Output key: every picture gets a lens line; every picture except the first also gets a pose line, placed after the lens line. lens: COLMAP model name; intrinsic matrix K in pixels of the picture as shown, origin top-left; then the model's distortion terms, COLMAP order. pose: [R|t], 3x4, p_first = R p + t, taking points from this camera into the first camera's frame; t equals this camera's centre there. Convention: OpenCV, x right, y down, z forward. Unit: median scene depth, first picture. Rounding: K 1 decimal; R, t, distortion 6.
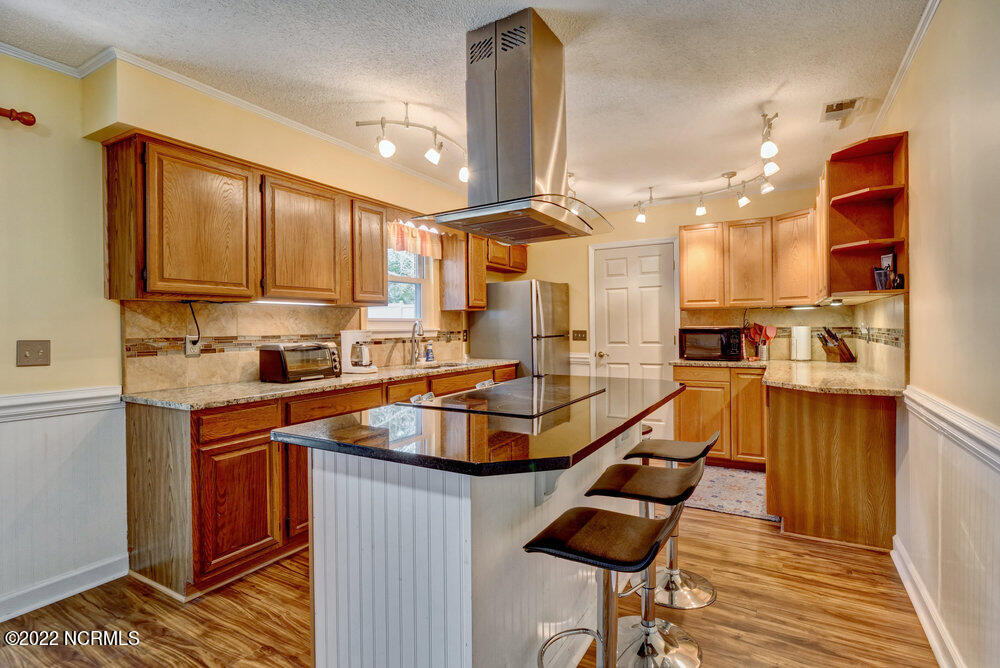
lens RADIAL K [[496.9, 0, 499.6], [0, 496.9, 330.7], [0, 0, 1]] dist [-0.009049, -0.000780]
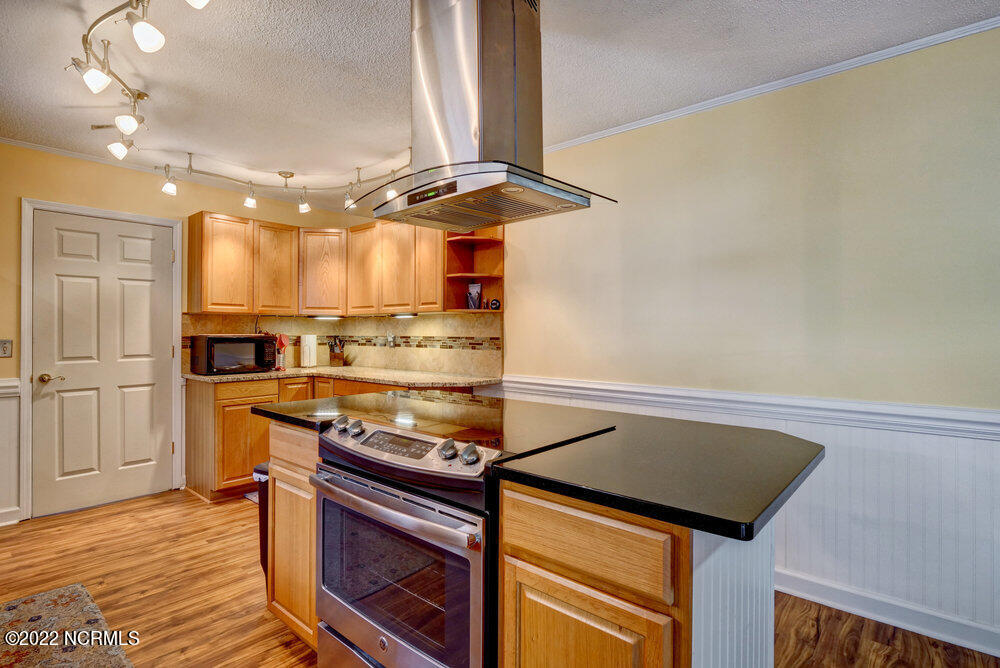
lens RADIAL K [[496.9, 0, 502.1], [0, 496.9, 329.9], [0, 0, 1]] dist [-0.009049, -0.000780]
pose [[0.197059, 0.013944, 0.980292, -0.347904], [0.004343, 0.999877, -0.015095, -0.001781], [-0.980382, 0.007232, 0.196974, 0.378863]]
